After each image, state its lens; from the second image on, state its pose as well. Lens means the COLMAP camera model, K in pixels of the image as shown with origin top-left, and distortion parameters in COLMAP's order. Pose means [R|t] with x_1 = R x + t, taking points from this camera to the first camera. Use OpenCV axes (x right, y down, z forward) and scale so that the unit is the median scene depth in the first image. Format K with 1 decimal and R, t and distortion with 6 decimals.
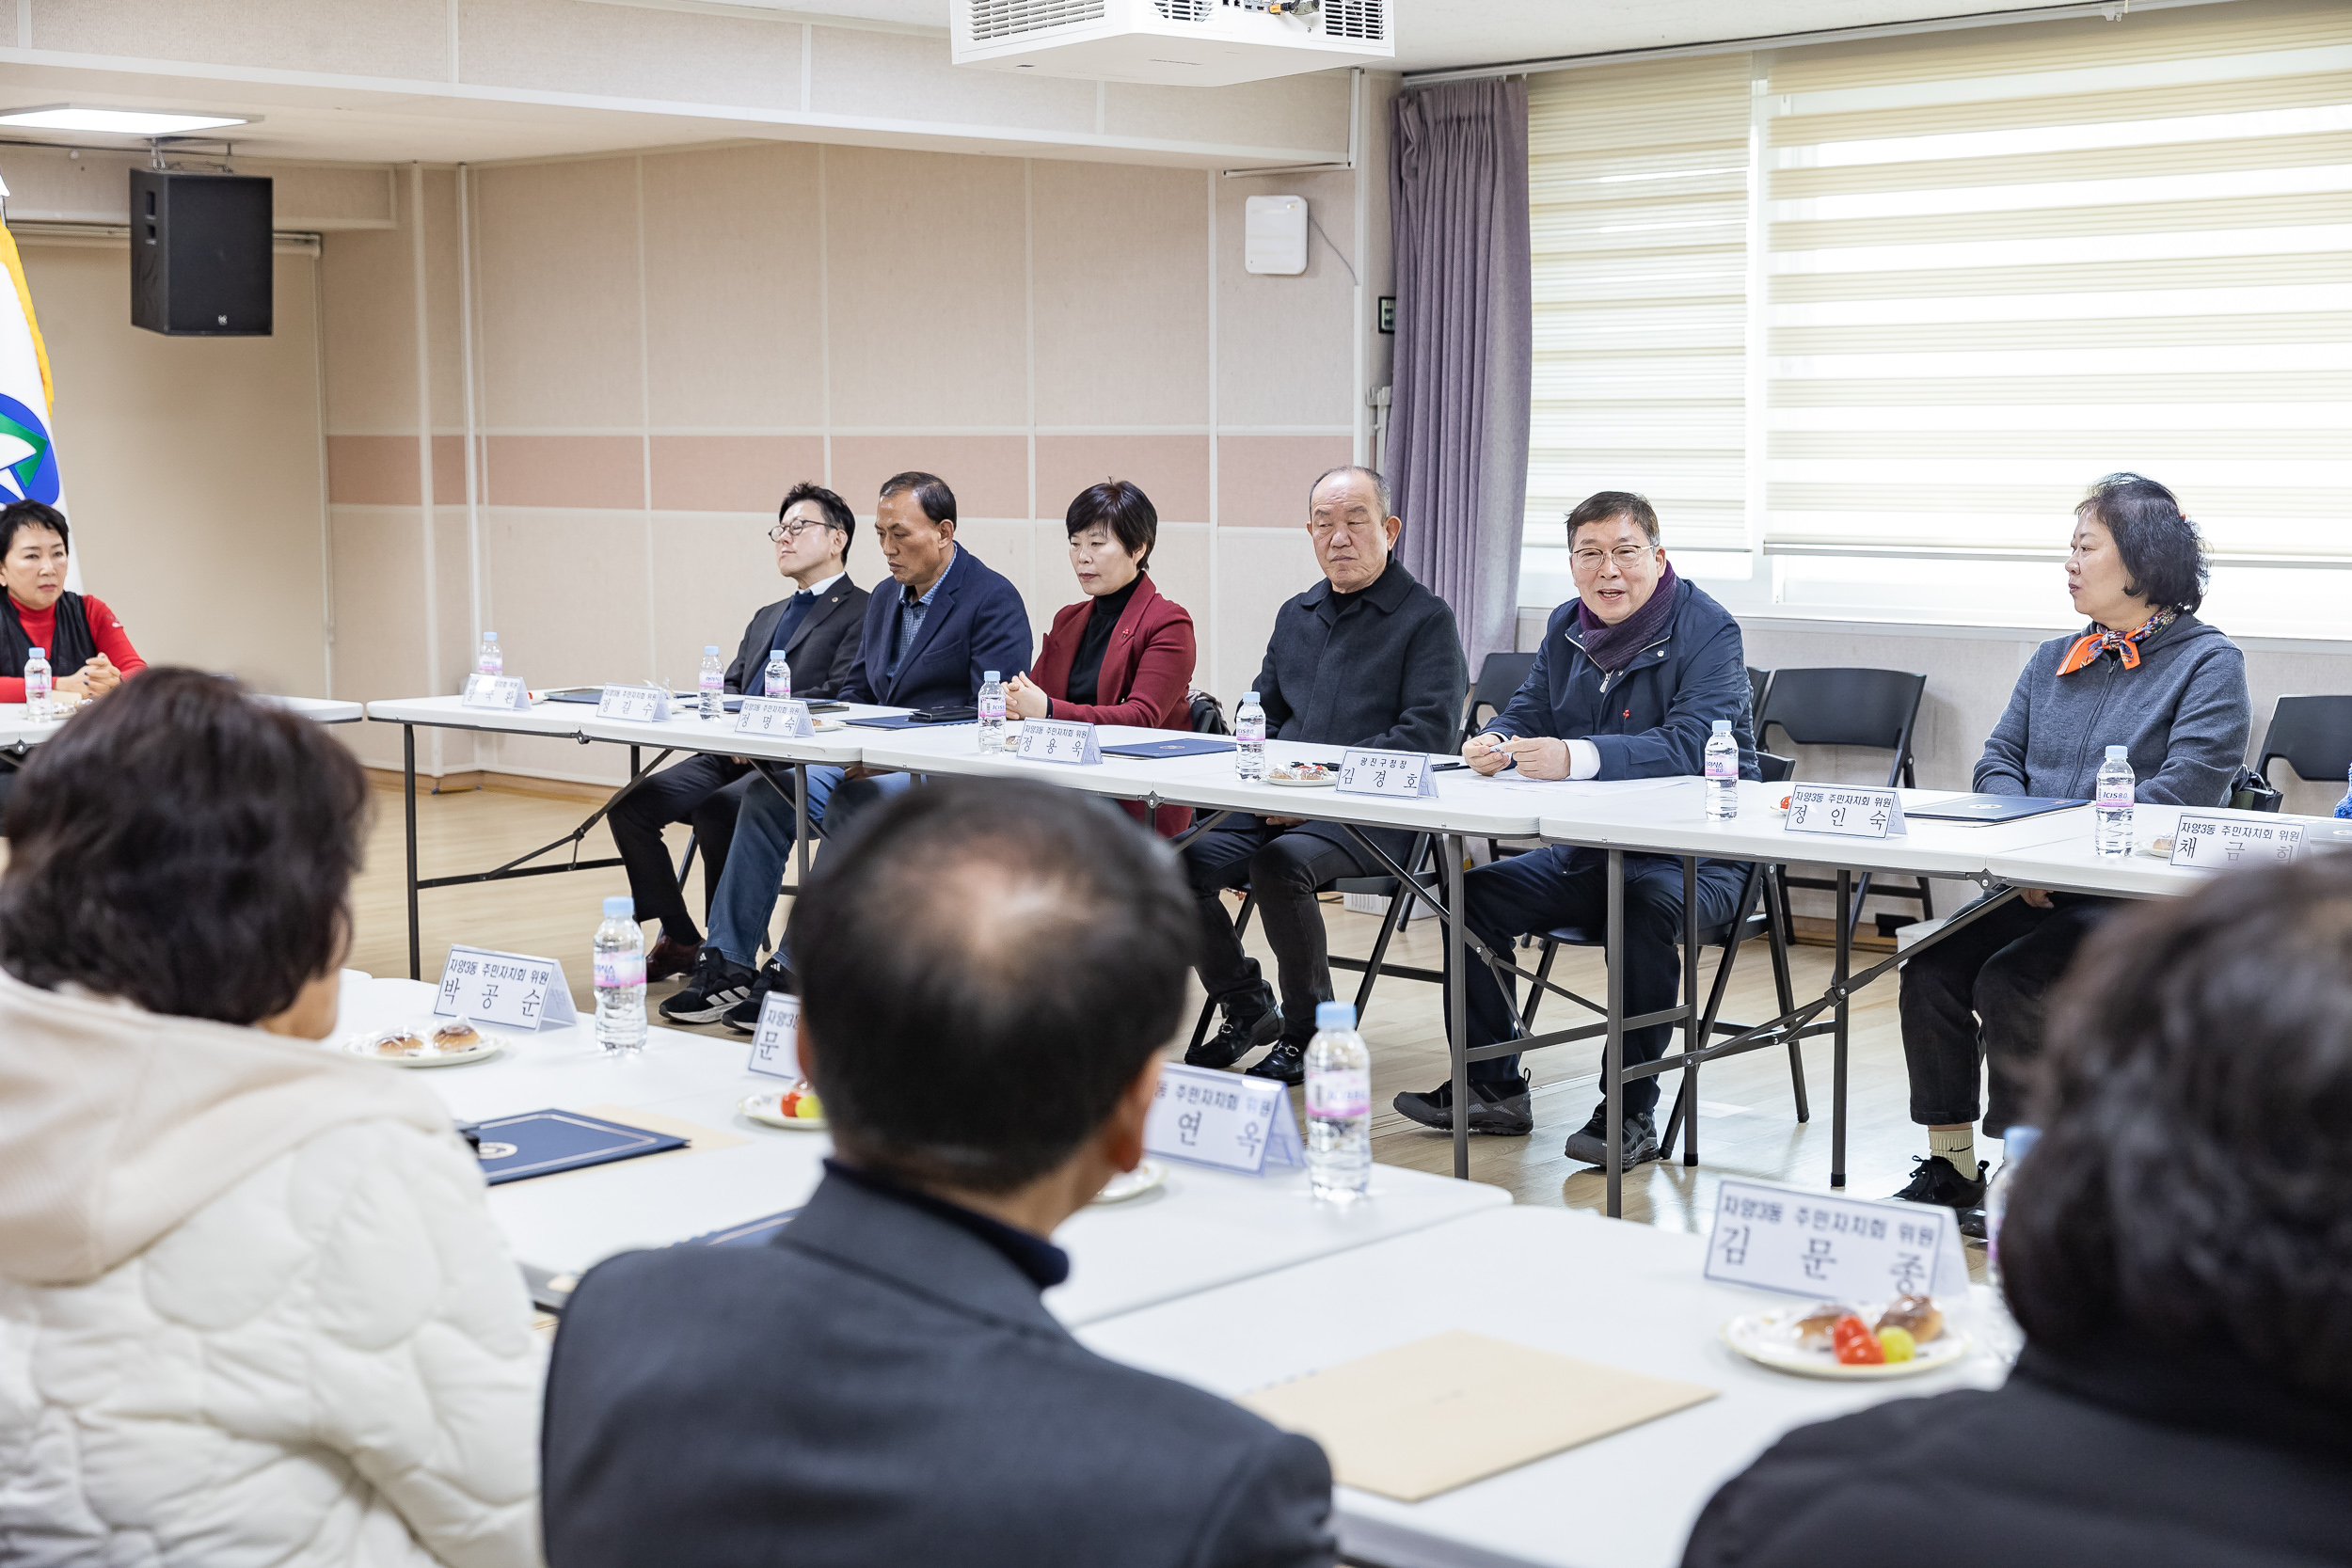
lens RADIAL K [[3521.7, 0, 1180.8], [0, 3521.7, 798.0], [0, 0, 1]] dist [0.036163, 0.000000]
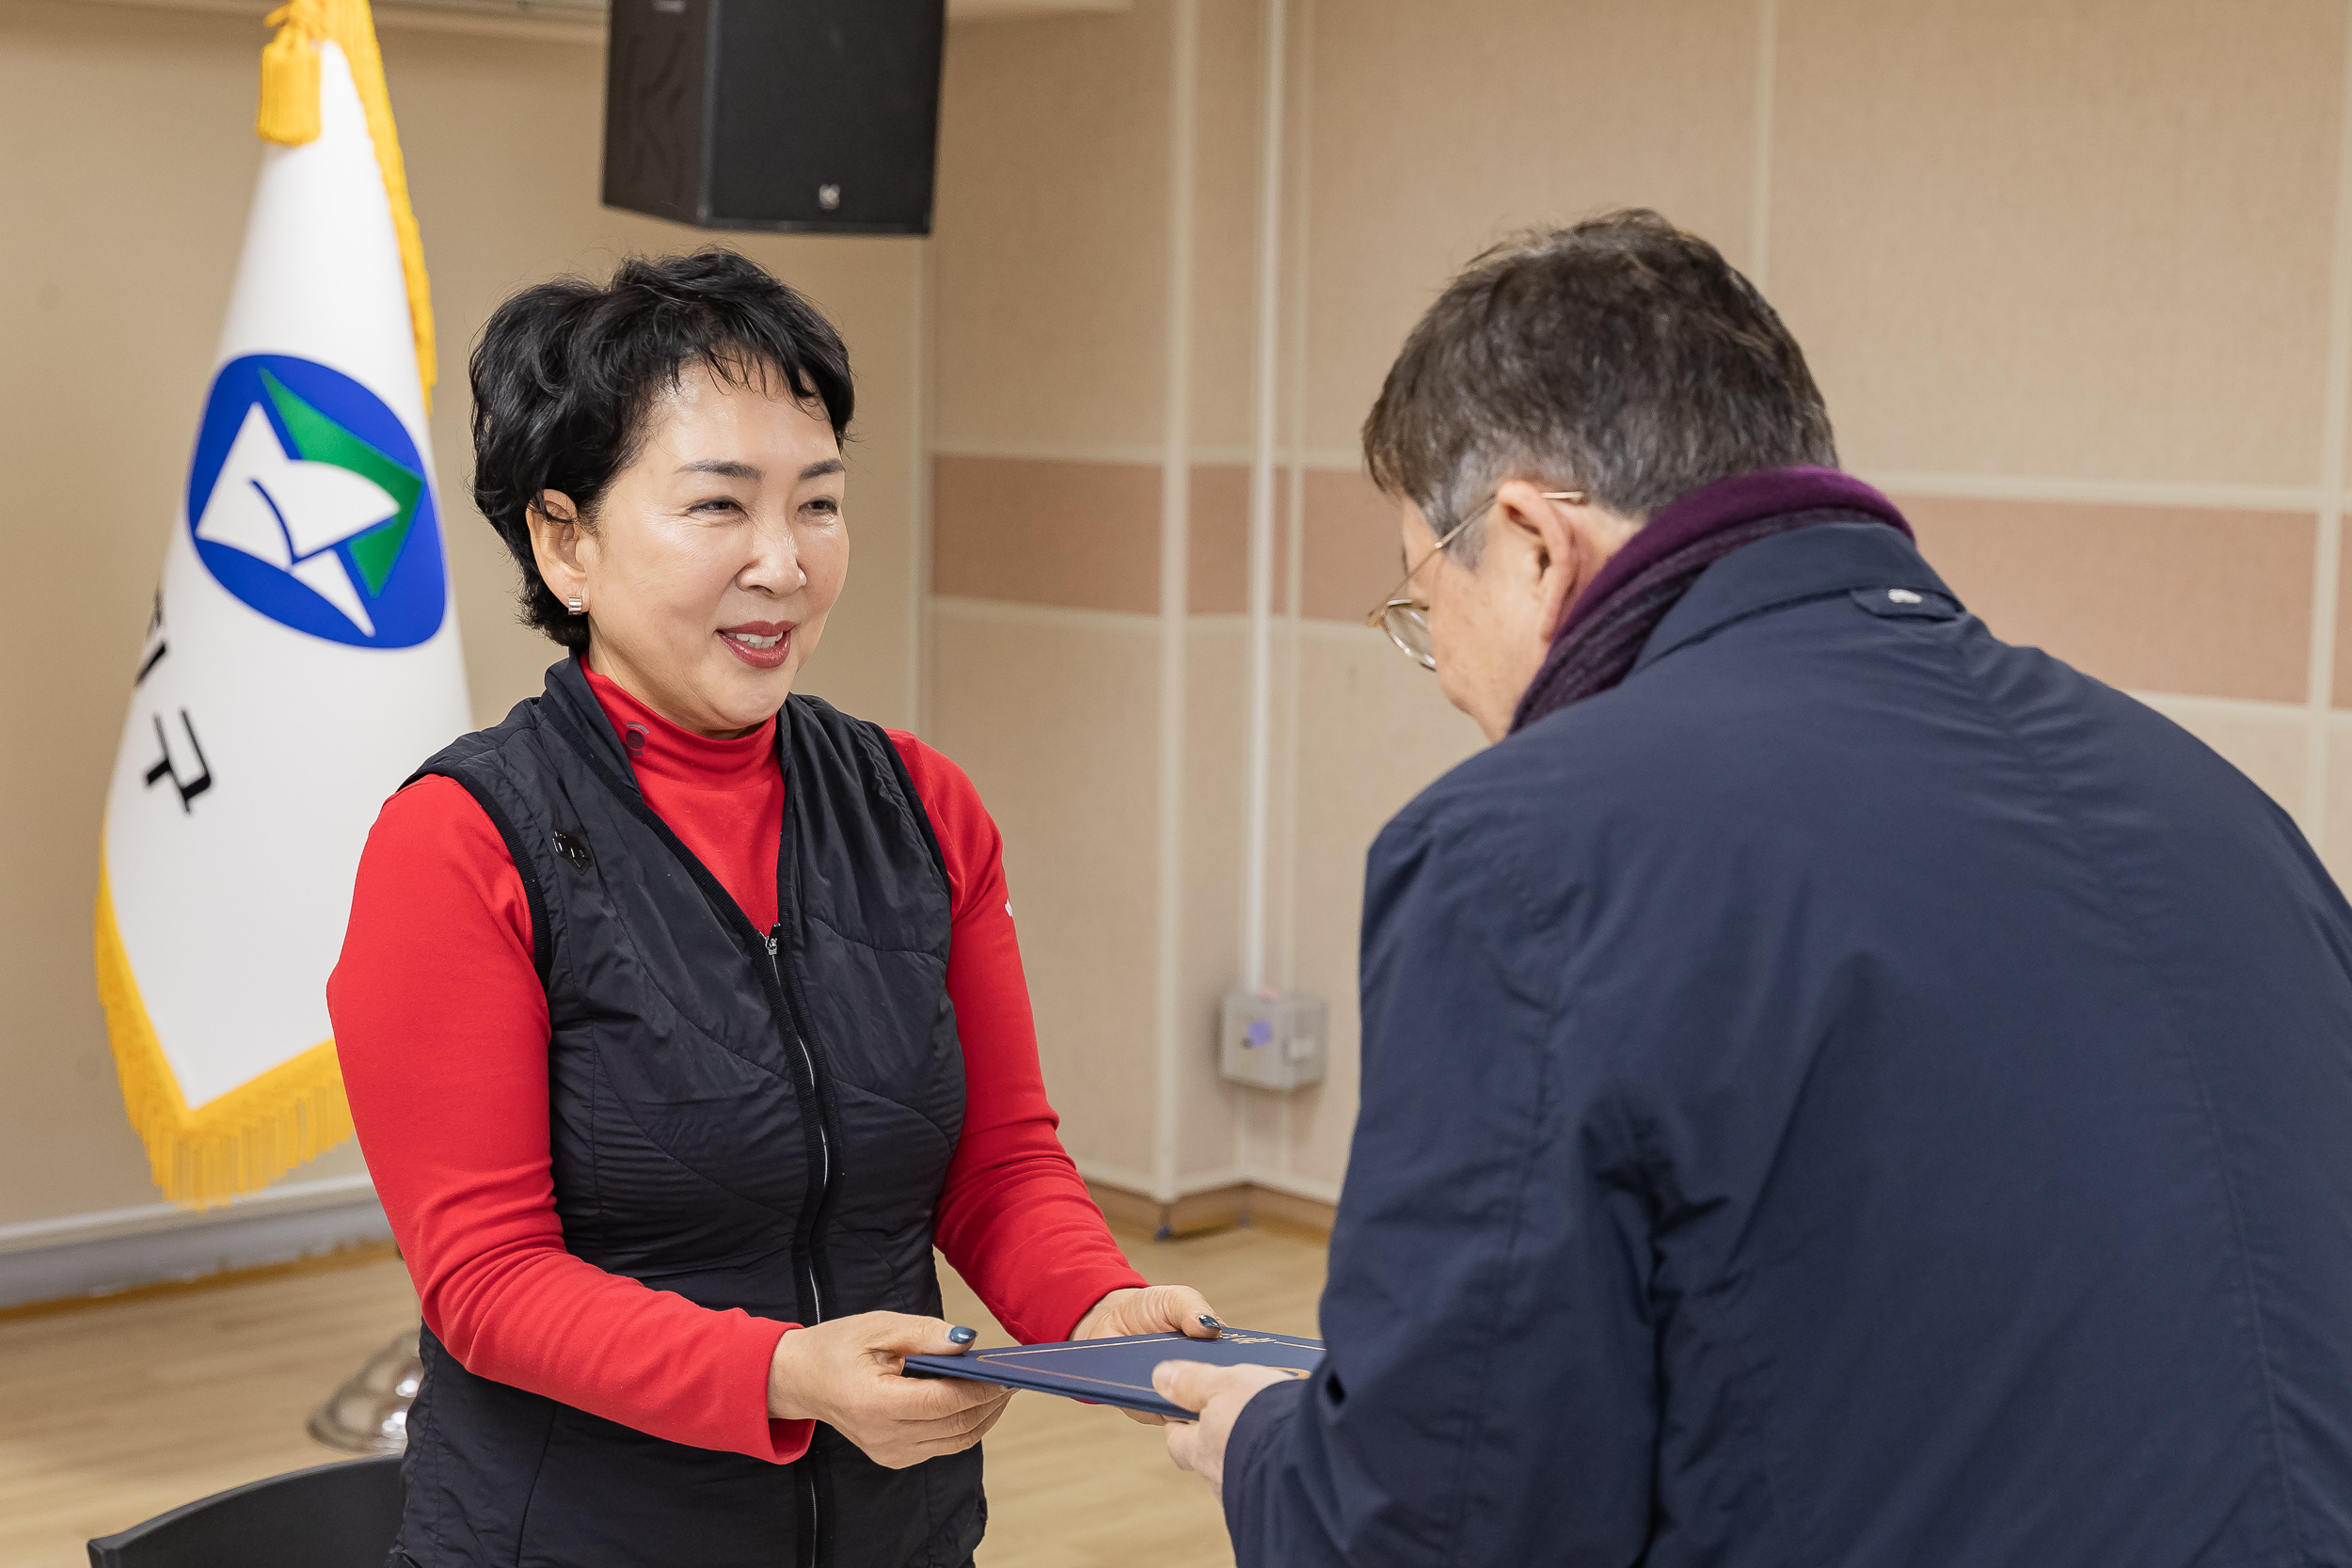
lens RADIAL K [[3749.1, 0, 1165.3], [0, 3749.1, 785.5], [0, 0, 1]] dist [-0.078109, 0.000000]
pose [[0.998619, 0.030687, -0.042638, -0.259669], [-0.030535, 0.999525, 0.004223, -0.084664], [0.042747, -0.002916, 0.999082, 0.690810]]
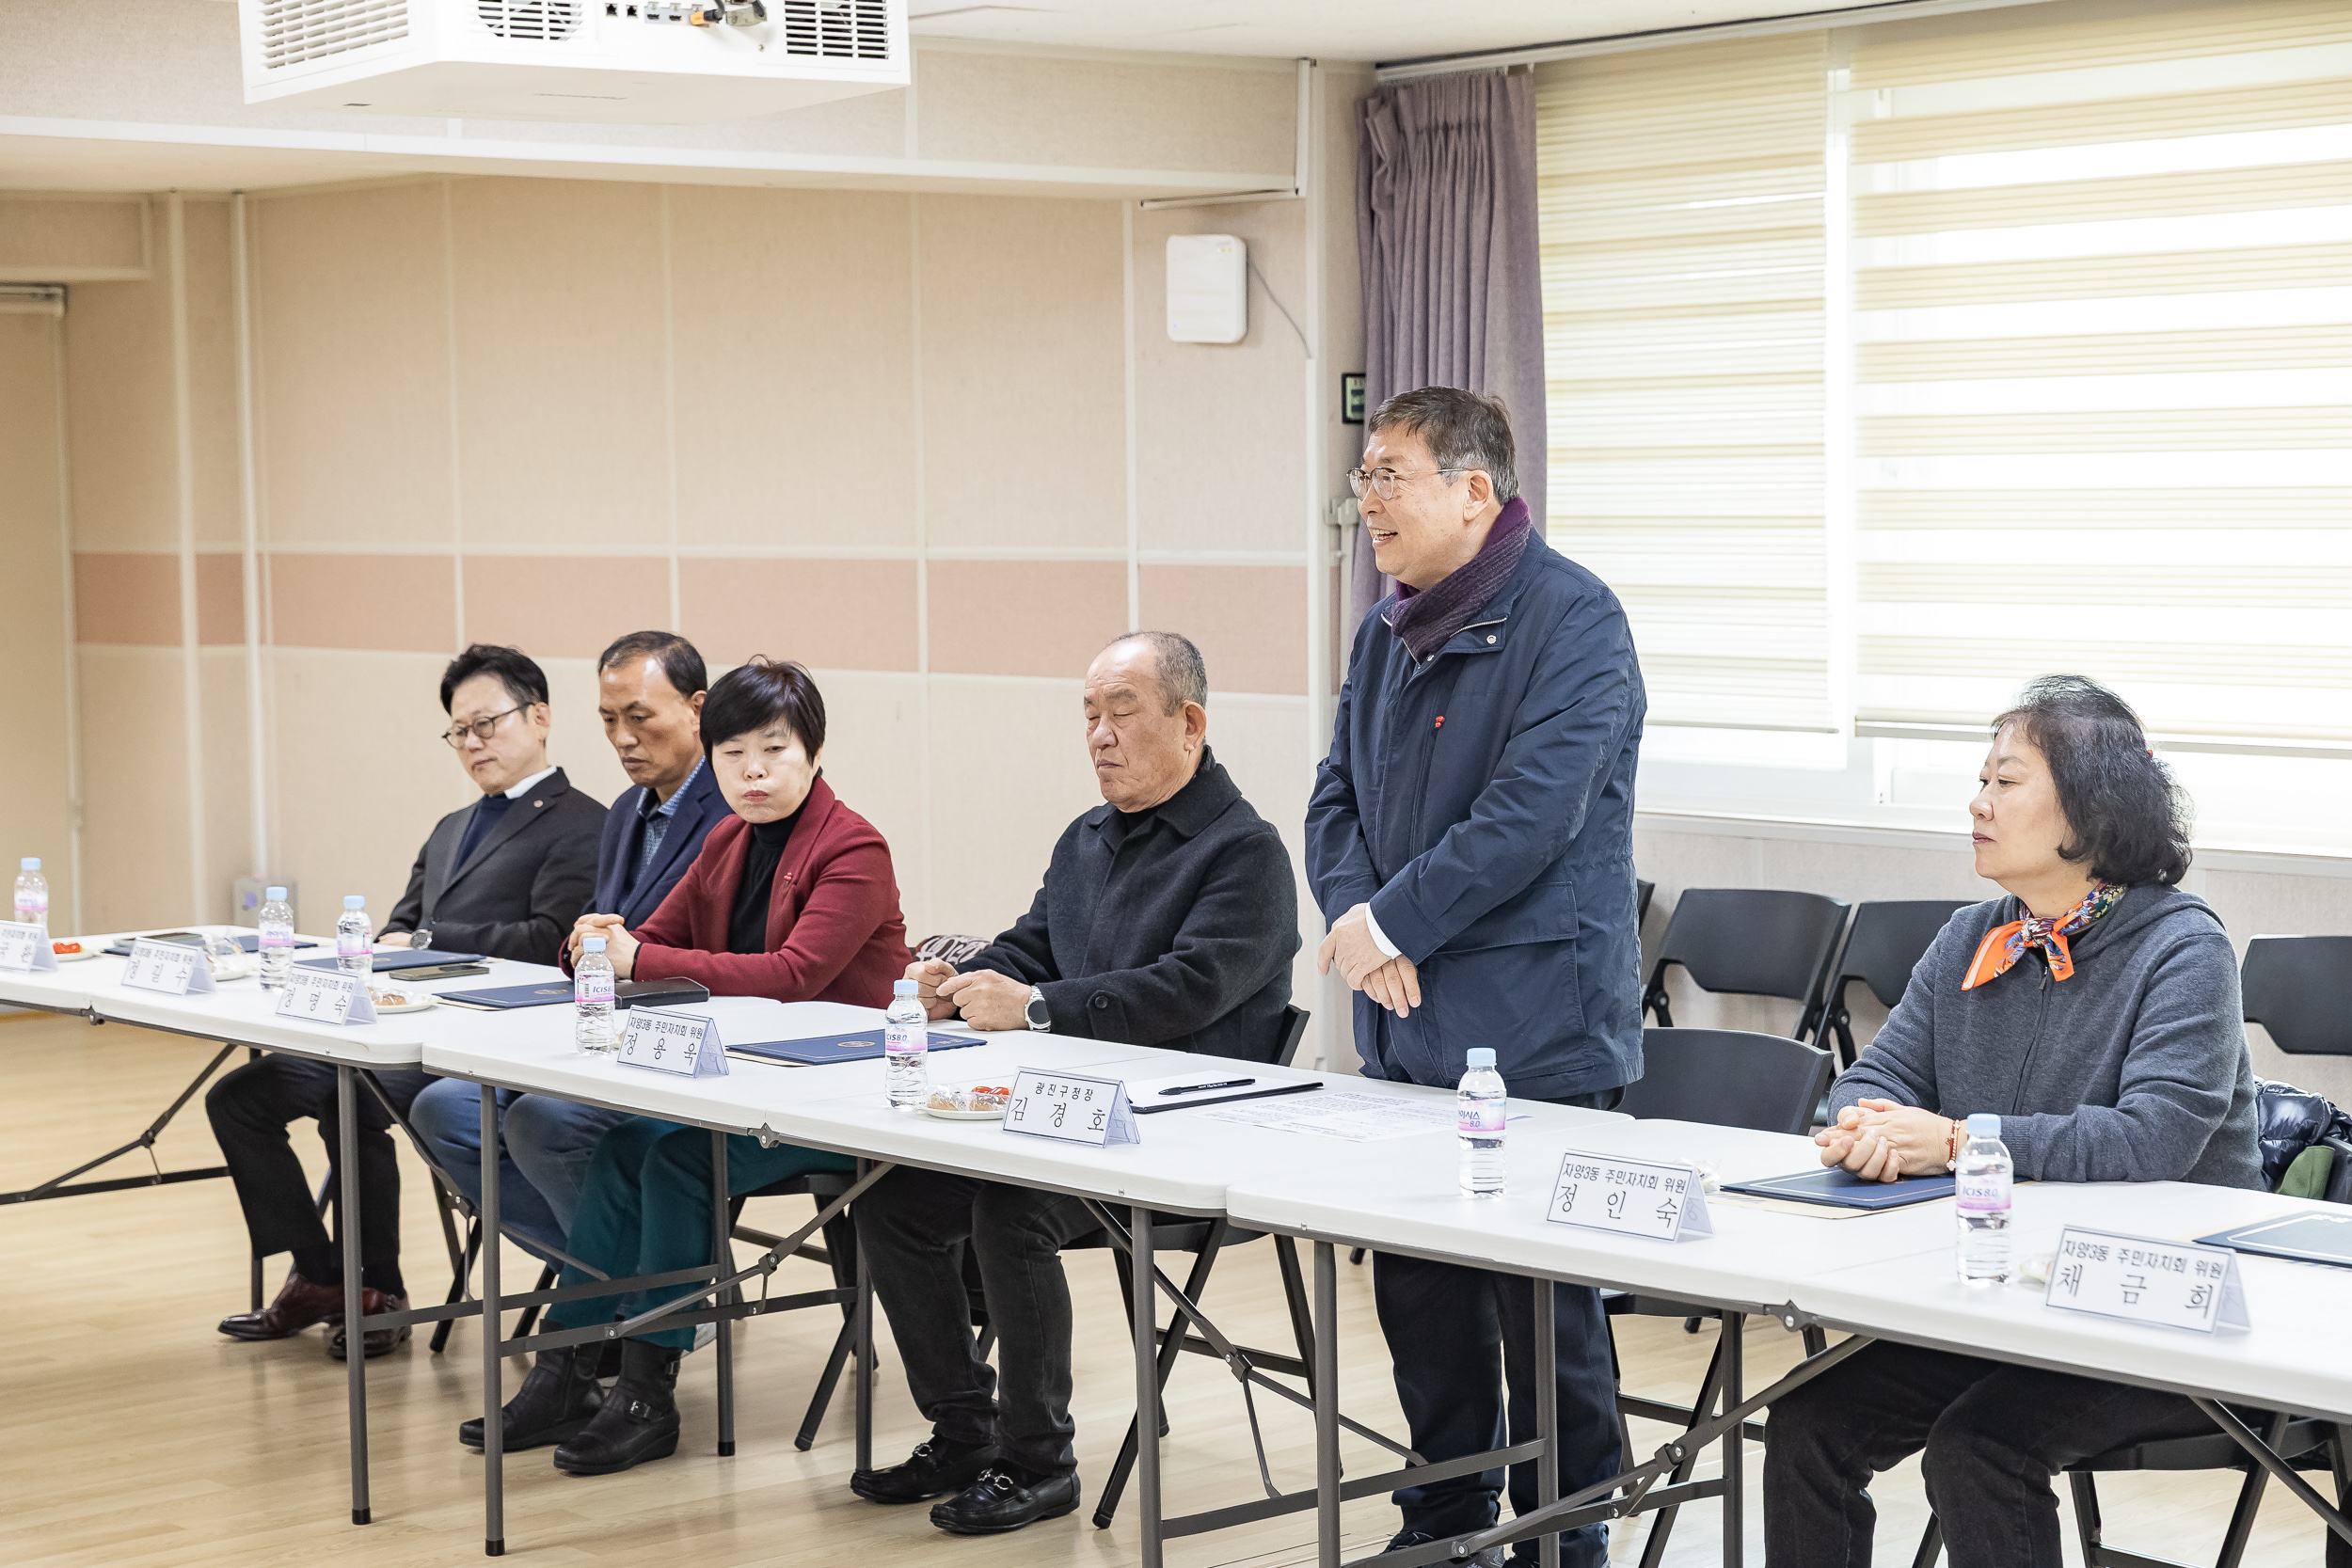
lens RADIAL K [[4496.8, 0, 1214.8], [0, 4496.8, 794.8], [0, 0, 1]] dist [0.053579, 0.000000]
pose [[0.996208, -0.001265, -0.086999, 0.115624], [-0.001593, 0.999461, -0.032782, -0.027534], [0.086993, 0.032796, 0.995669, 0.091207]]
